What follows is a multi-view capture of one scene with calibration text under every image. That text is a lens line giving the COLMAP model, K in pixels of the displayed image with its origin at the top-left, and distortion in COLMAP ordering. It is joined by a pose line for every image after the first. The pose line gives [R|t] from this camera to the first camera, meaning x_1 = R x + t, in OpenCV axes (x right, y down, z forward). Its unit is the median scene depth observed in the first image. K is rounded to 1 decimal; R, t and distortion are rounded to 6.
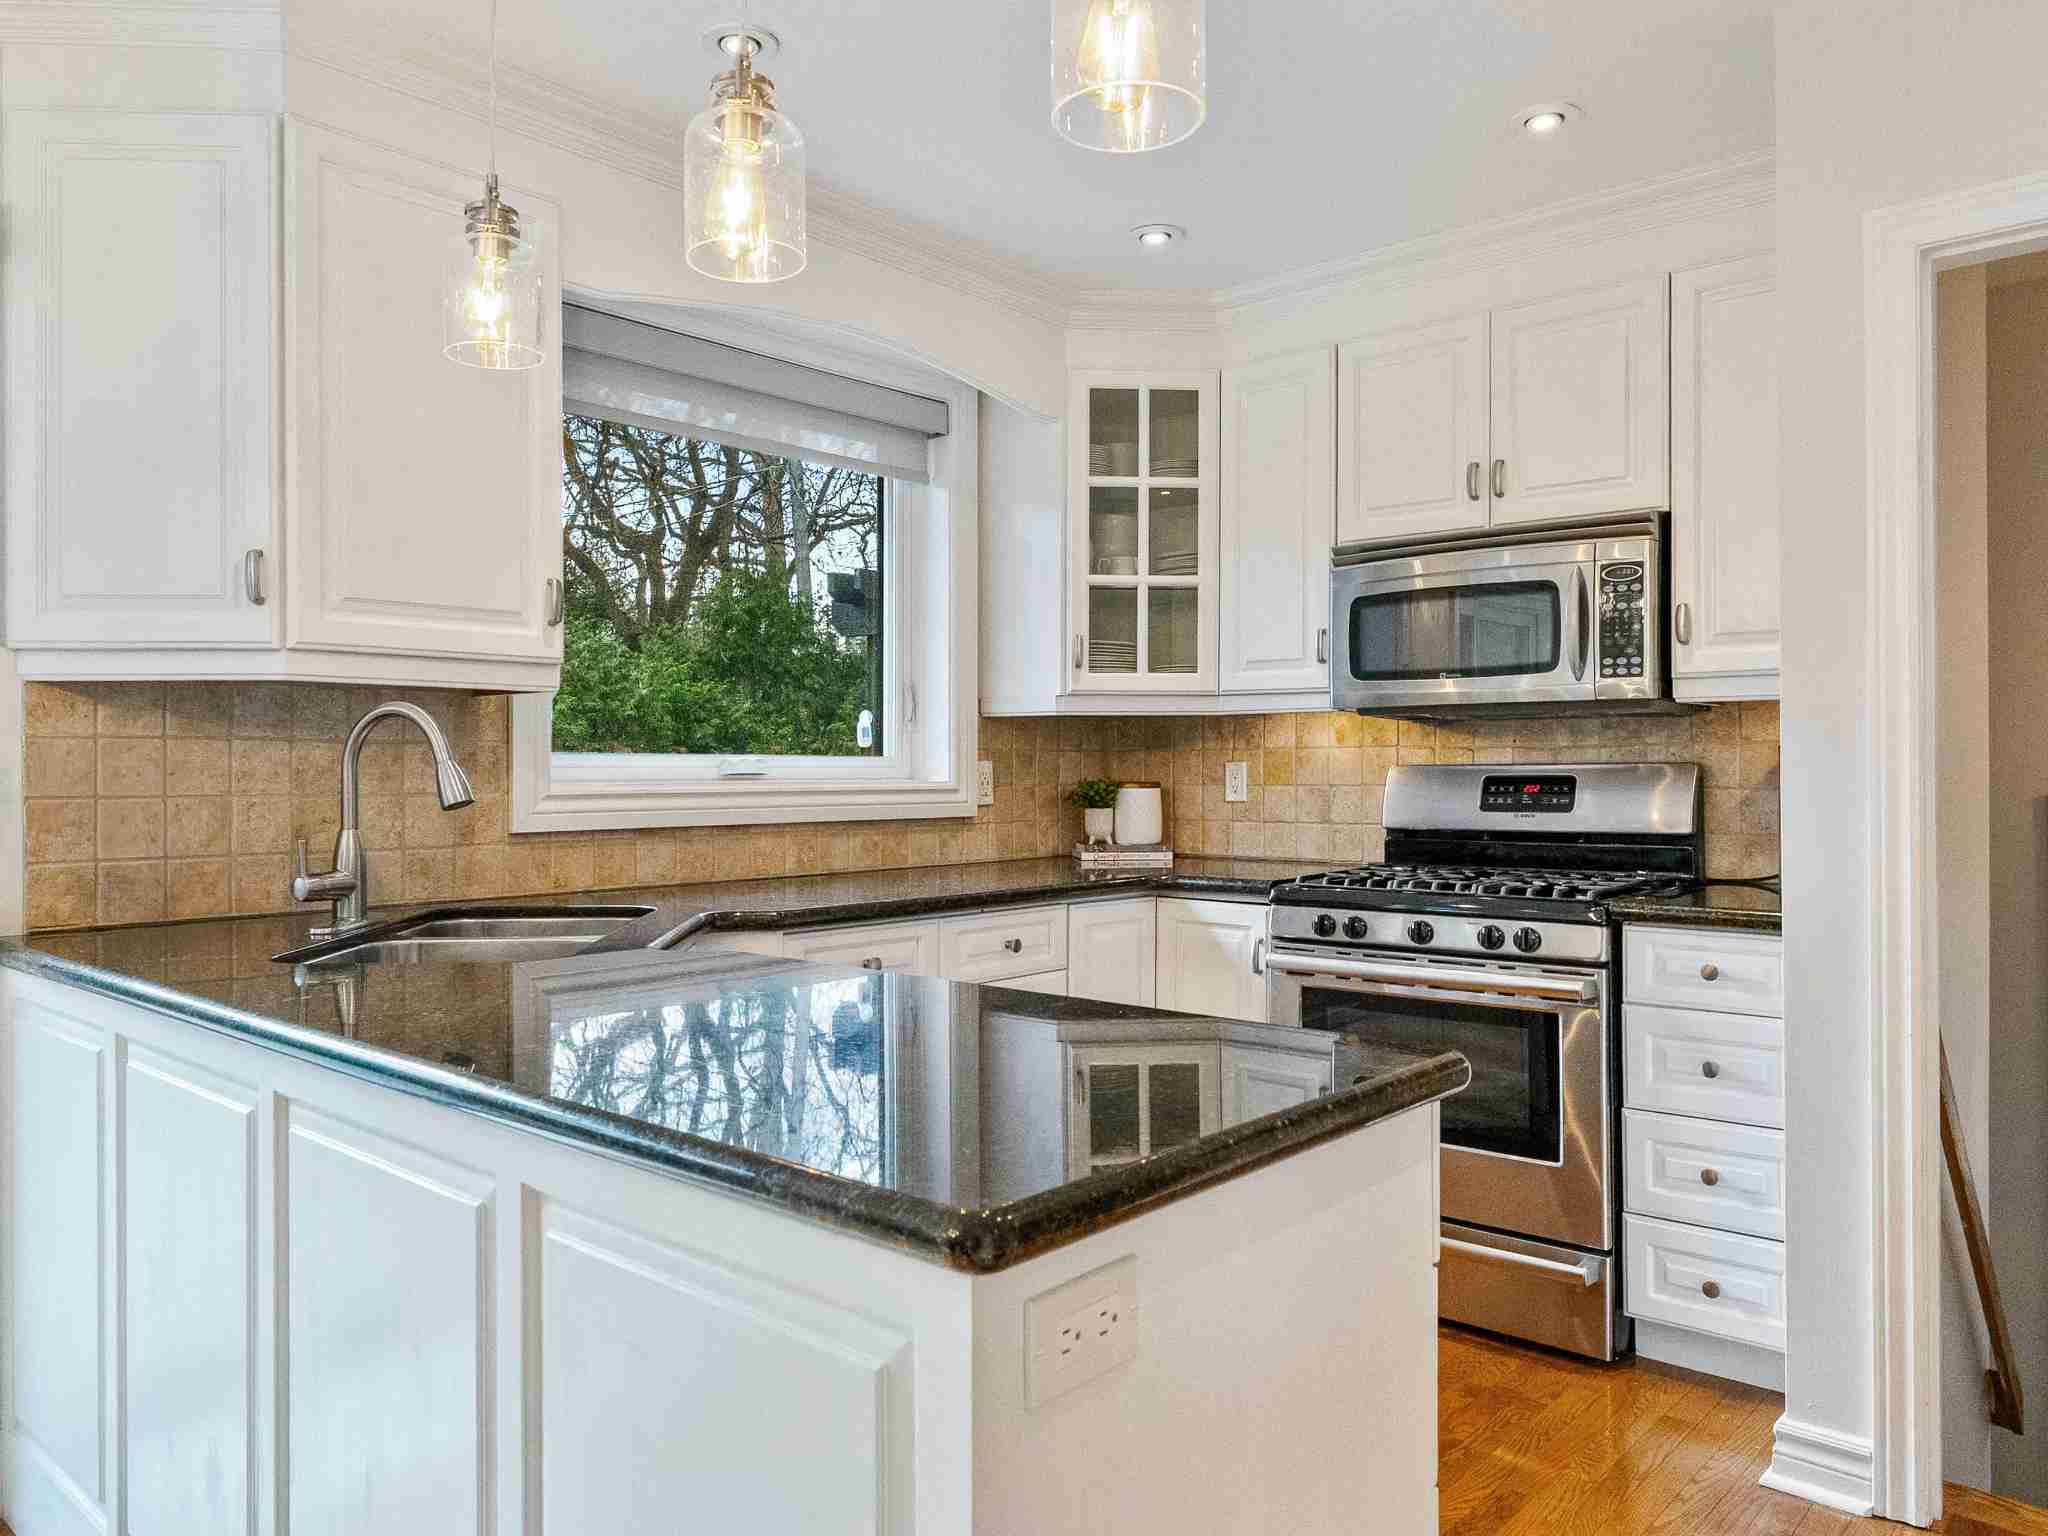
lens RADIAL K [[1430.8, 0, 1012.1], [0, 1430.8, 769.3], [0, 0, 1]] dist [-0.002738, 0.001083]
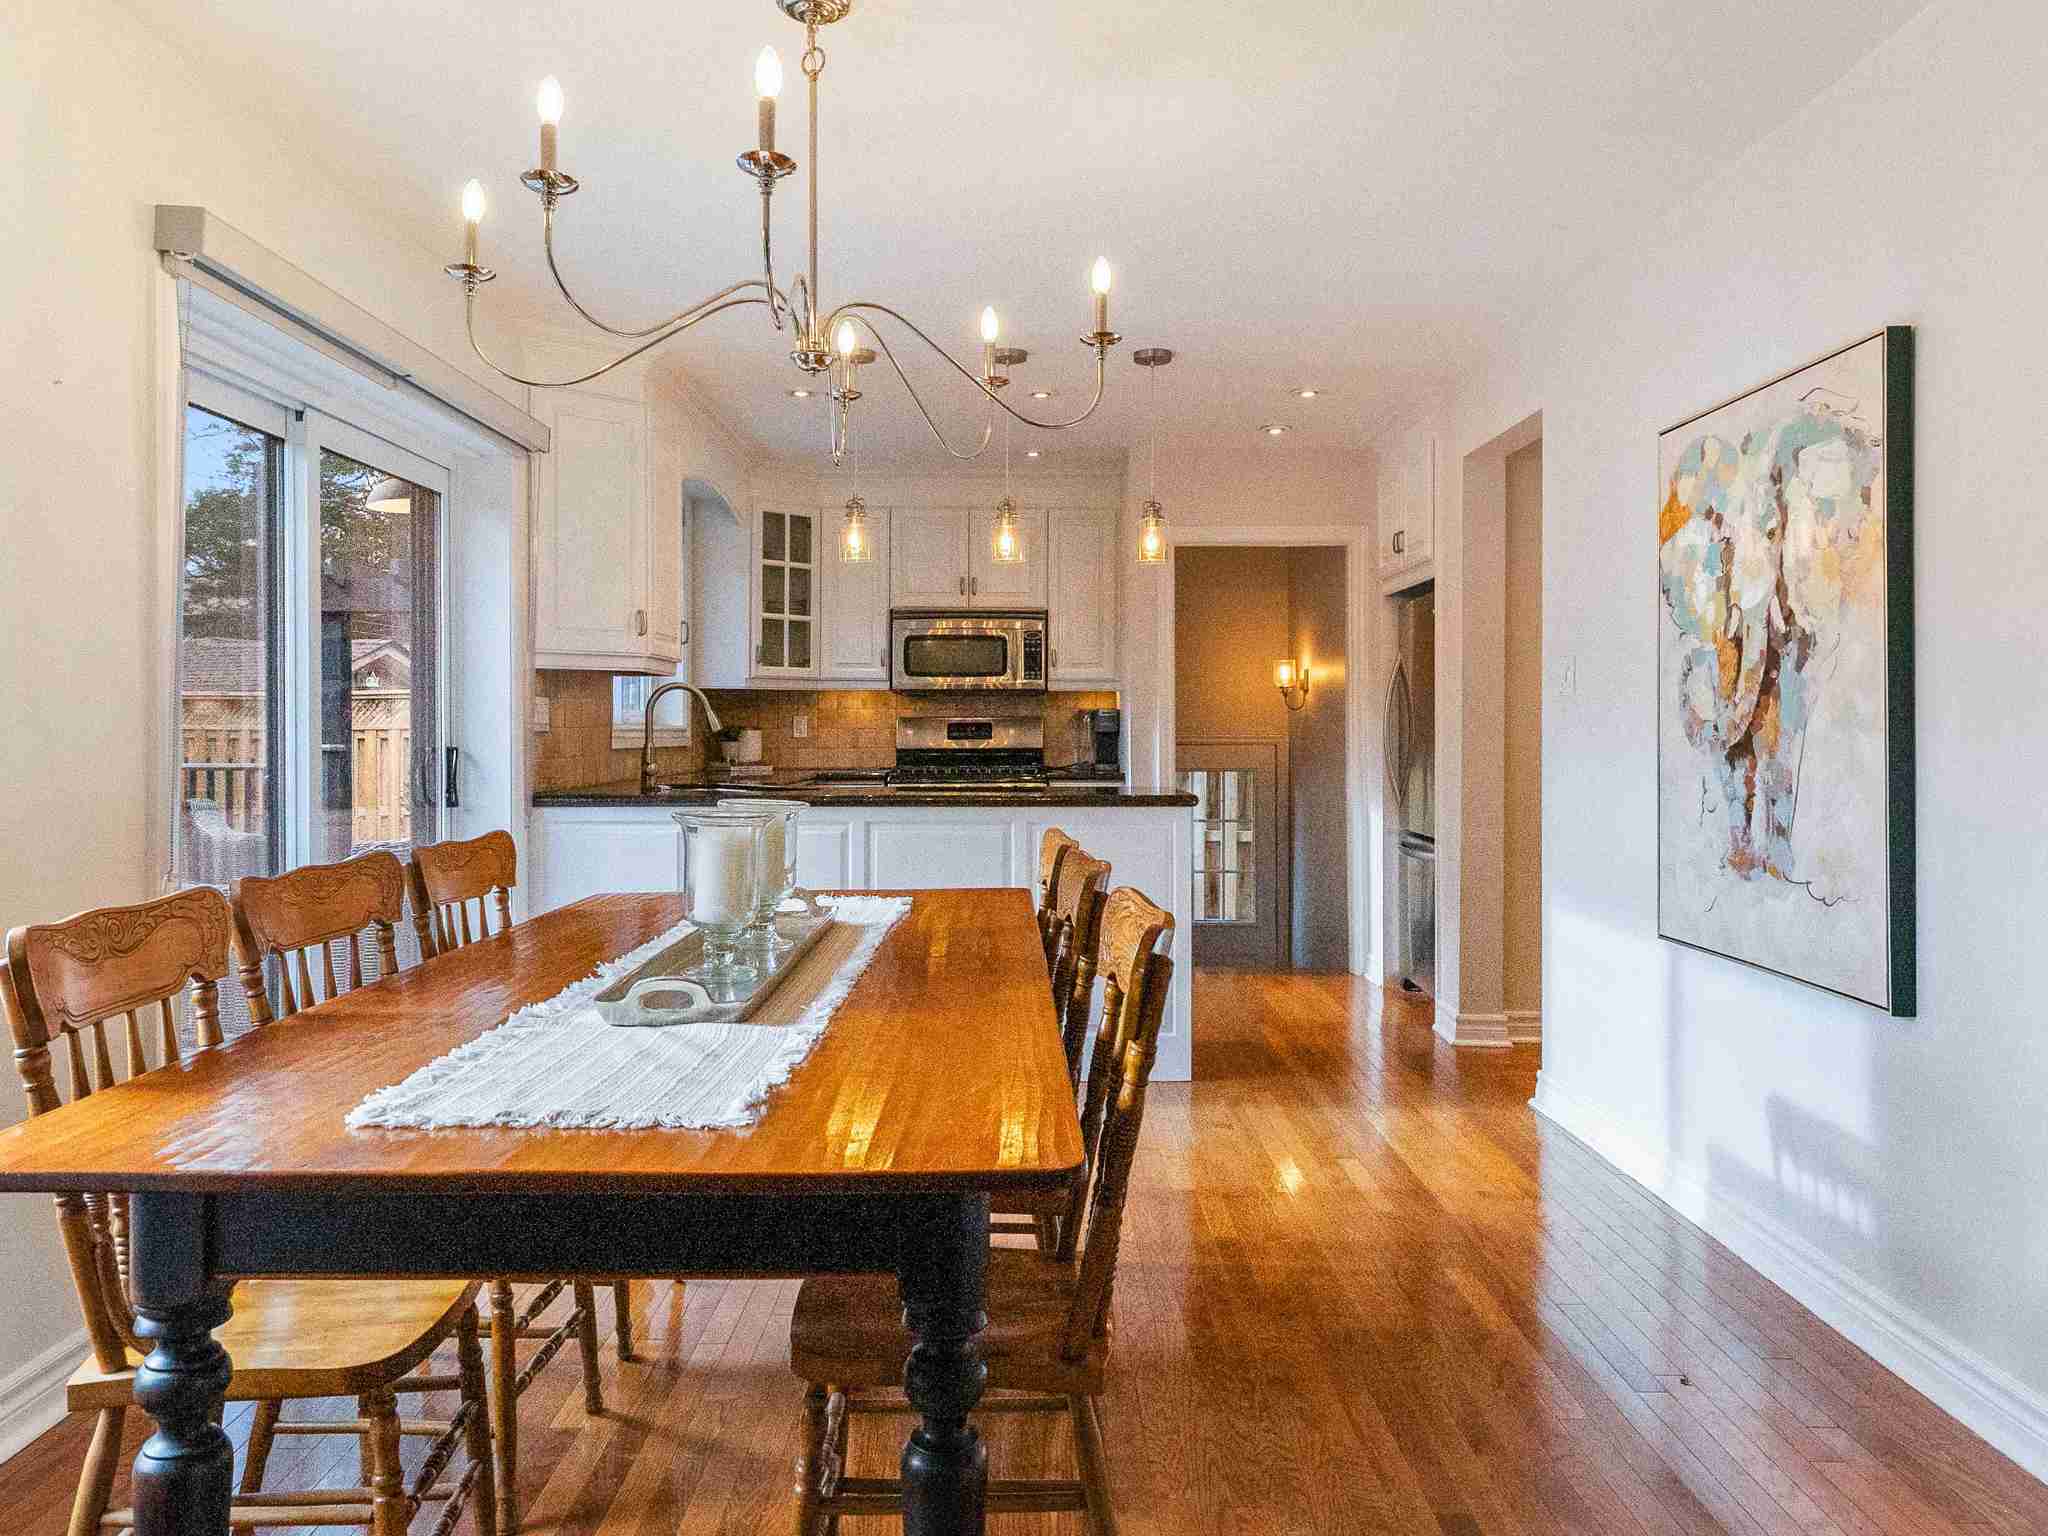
lens RADIAL K [[1430.8, 0, 1026.1], [0, 1430.8, 726.5], [0, 0, 1]] dist [-0.002738, 0.001083]
pose [[0.740914, 0.004555, 0.671584, -1.030309], [-0.001651, 0.999986, -0.004961, 0.020683], [-0.671598, 0.002567, 0.740912, -0.652072]]
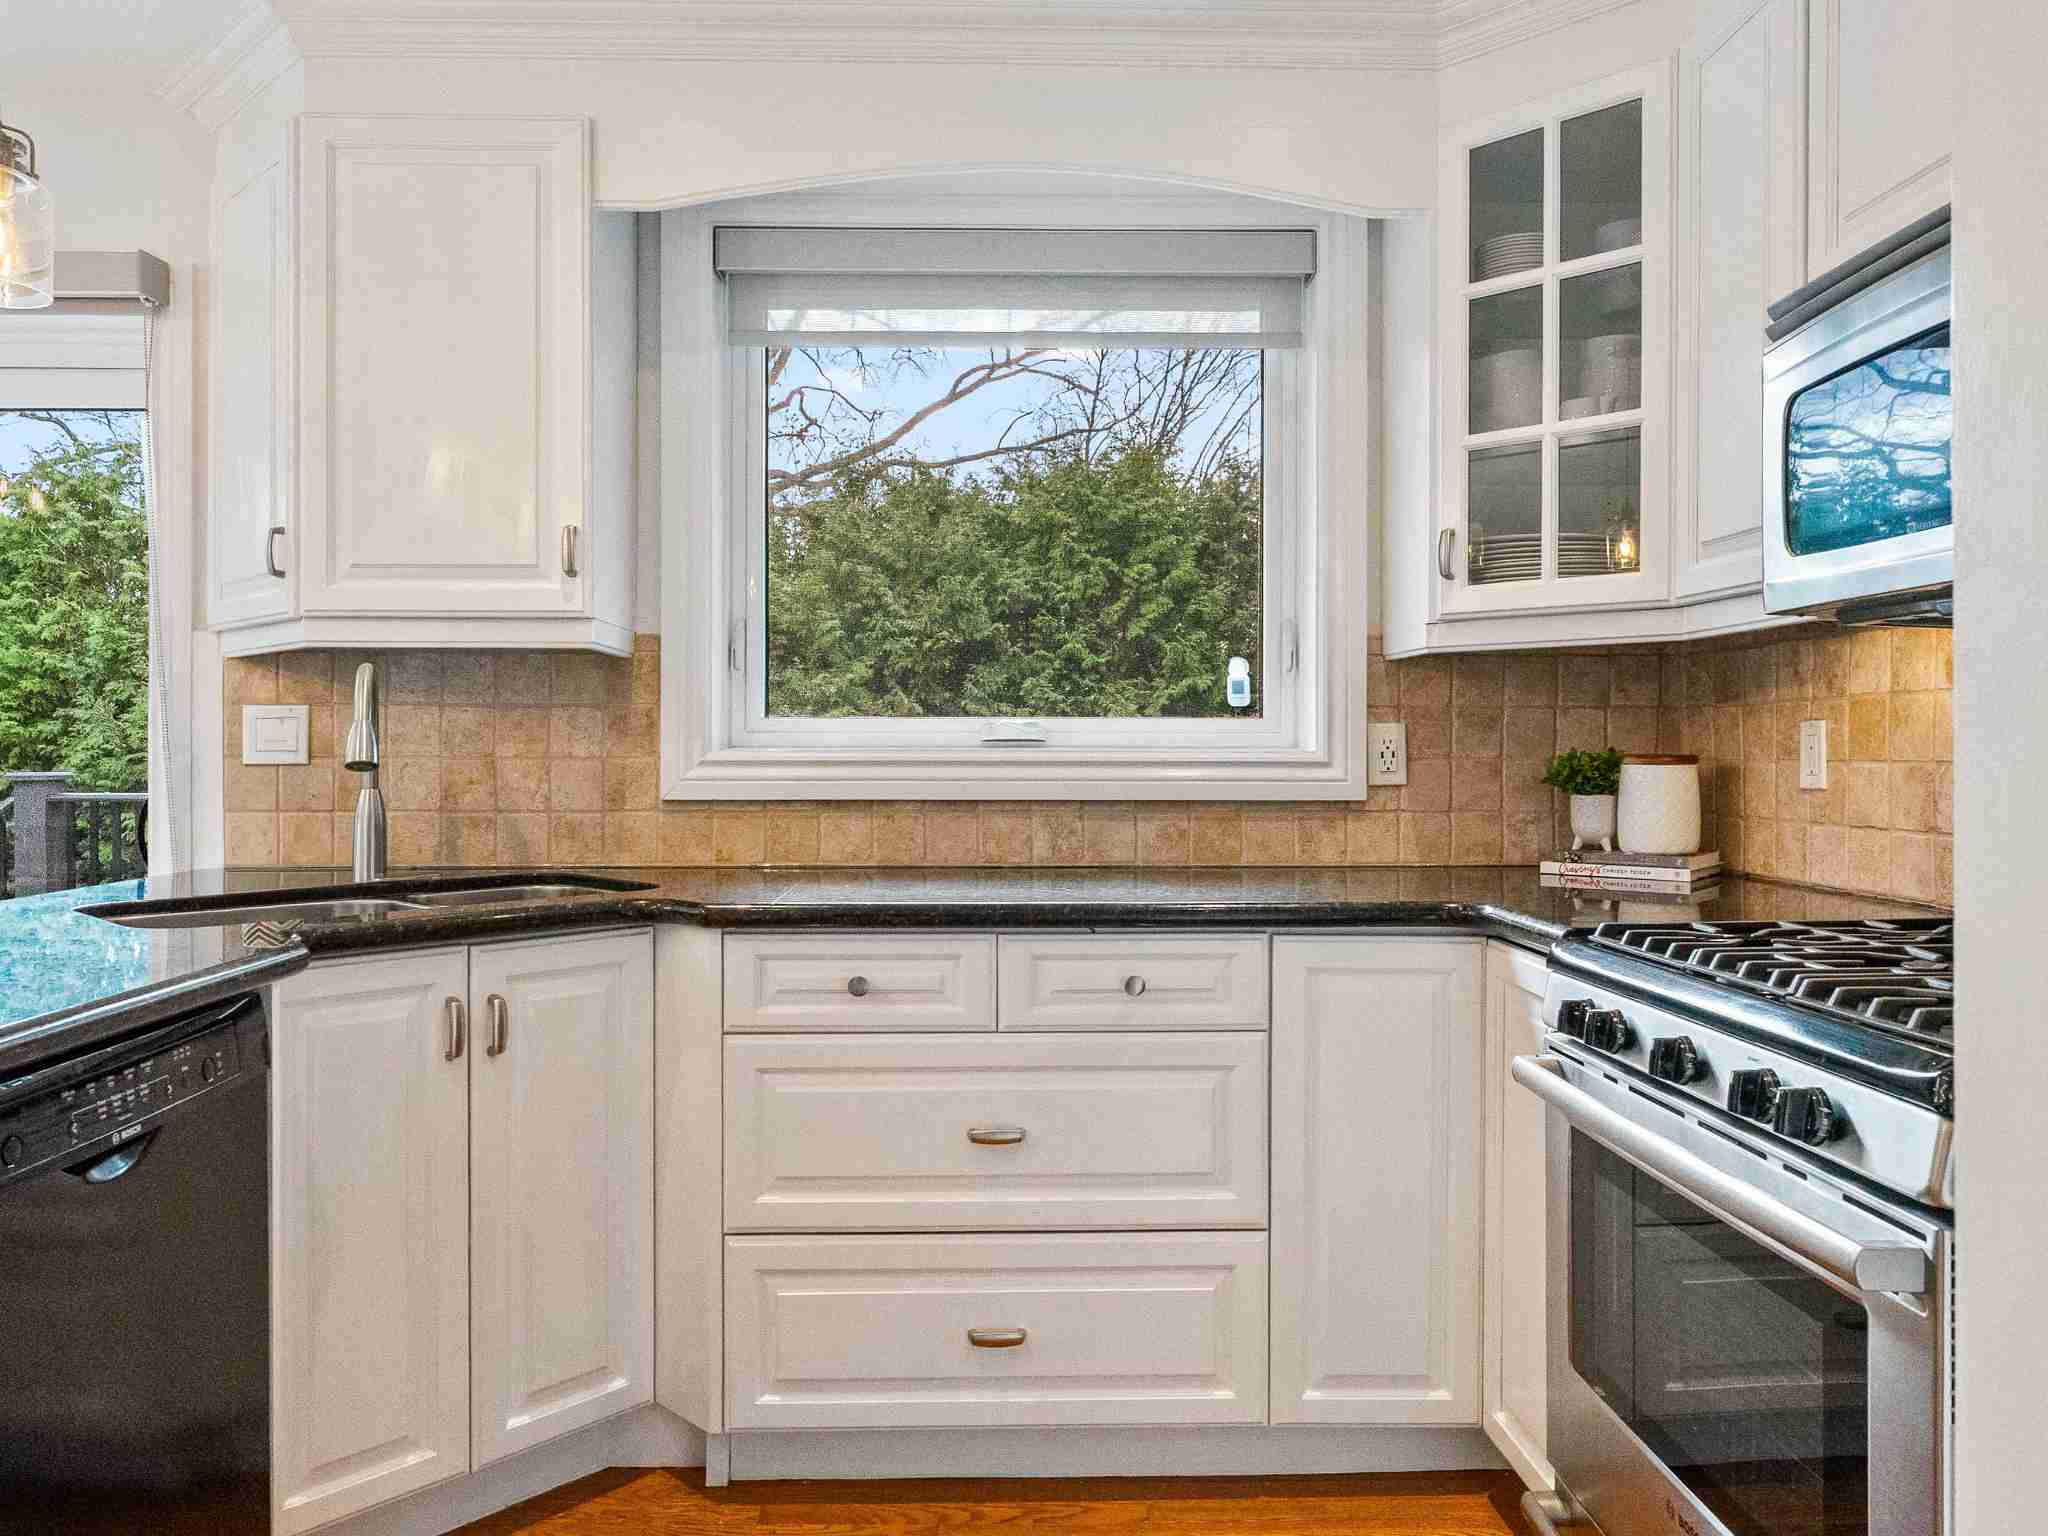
lens RADIAL K [[1430.8, 0, 1015.5], [0, 1430.8, 753.7], [0, 0, 1]] dist [-0.002738, 0.001083]
pose [[0.684727, 0.005420, -0.728779, 0.432149], [-0.002338, 0.999984, 0.005239, 0.007176], [0.728796, -0.001883, 0.684729, 0.447184]]
